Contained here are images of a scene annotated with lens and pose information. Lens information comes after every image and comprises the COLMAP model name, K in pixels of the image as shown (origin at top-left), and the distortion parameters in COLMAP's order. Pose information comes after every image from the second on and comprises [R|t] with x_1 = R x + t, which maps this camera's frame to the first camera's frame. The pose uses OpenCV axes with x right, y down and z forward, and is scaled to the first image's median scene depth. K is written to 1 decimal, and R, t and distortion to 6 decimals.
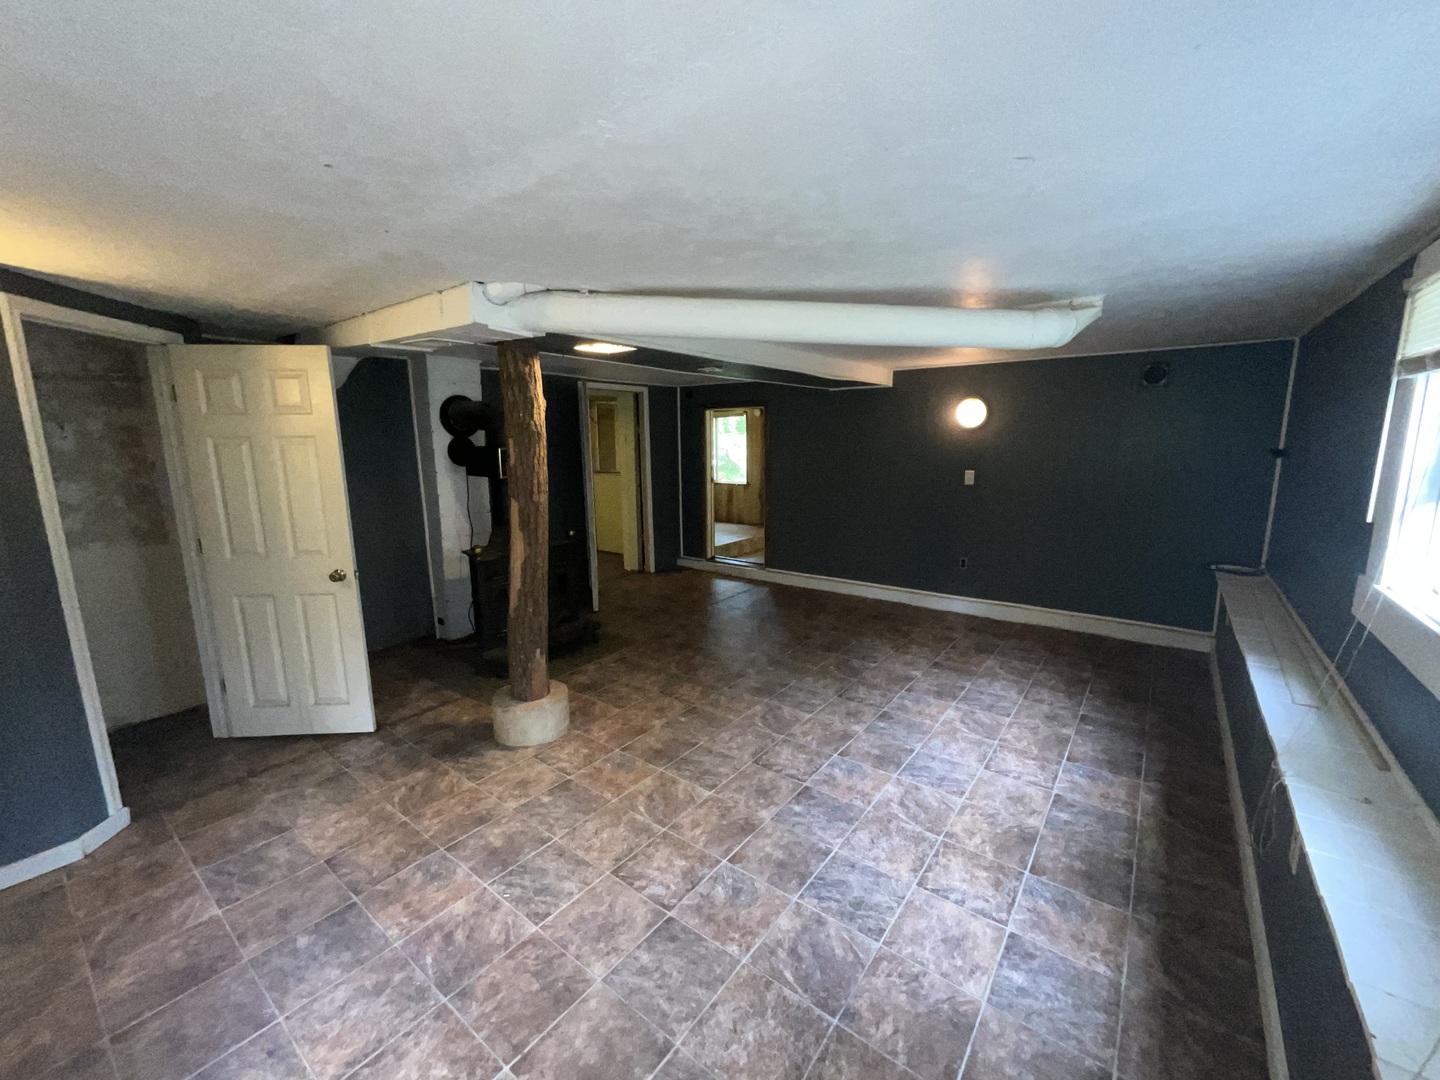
lens RADIAL K [[584.7, 0, 720.8], [0, 584.7, 543.2], [0, 0, 1]] dist [0.012694, 0.000165]
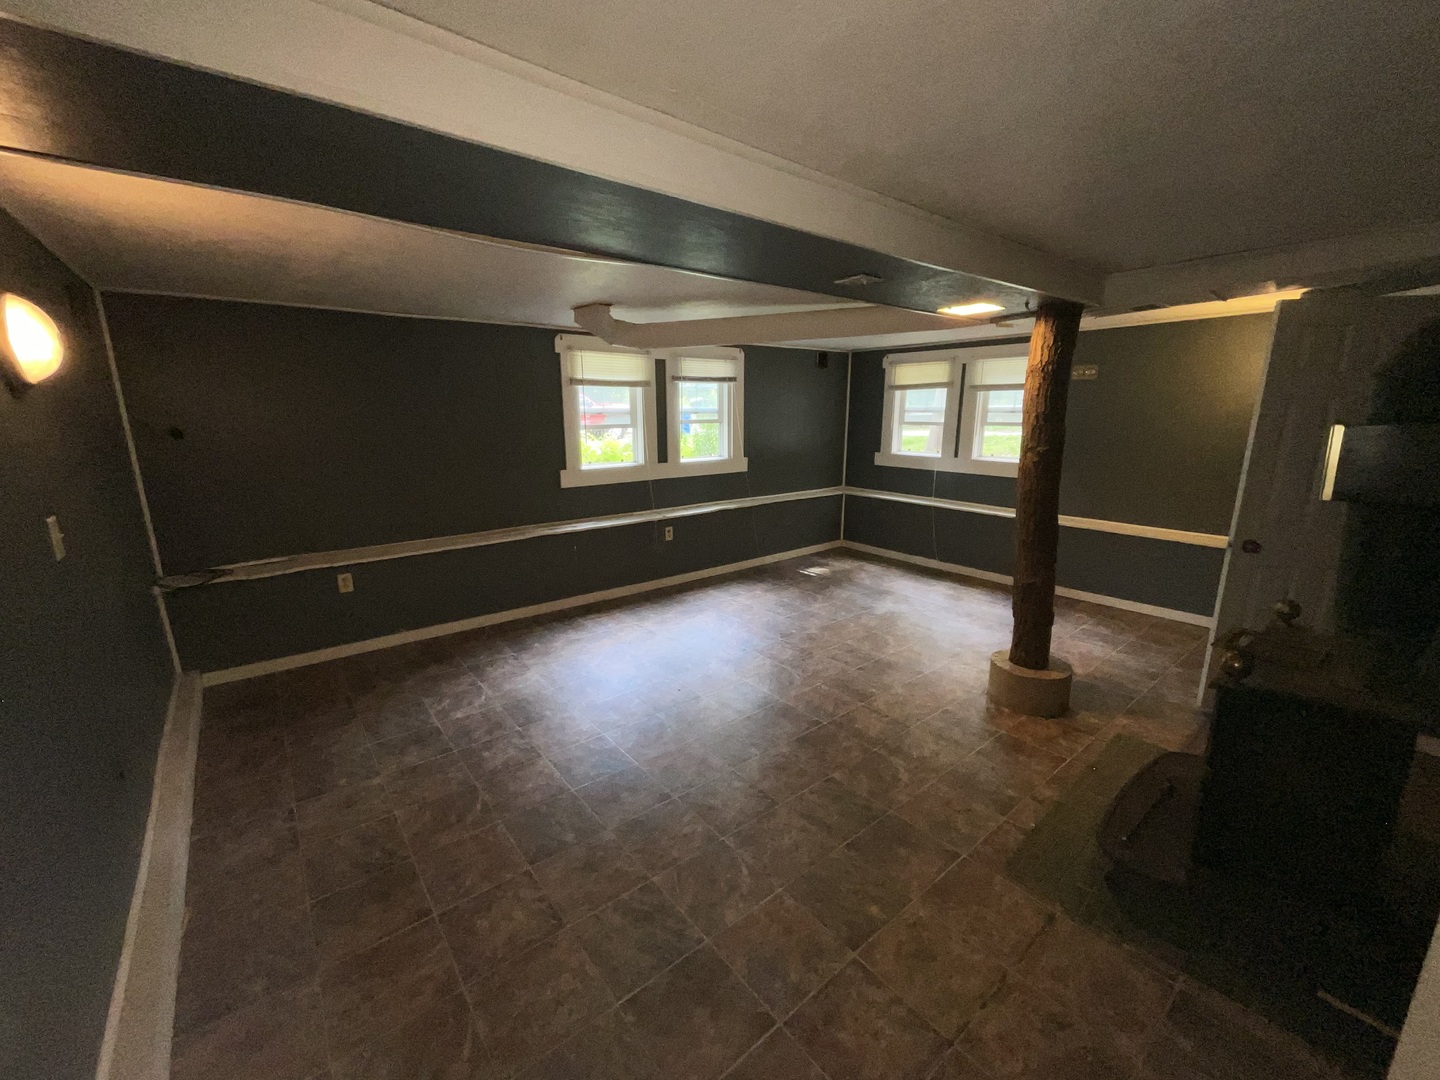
lens RADIAL K [[584.7, 0, 720.1], [0, 584.7, 540.4], [0, 0, 1]] dist [0.012694, 0.000165]
pose [[-0.971878, -0.044535, 0.231234, -0.036087], [0.050928, 0.918963, 0.391041, -0.397855], [-0.229910, 0.391821, -0.890852, 2.148795]]
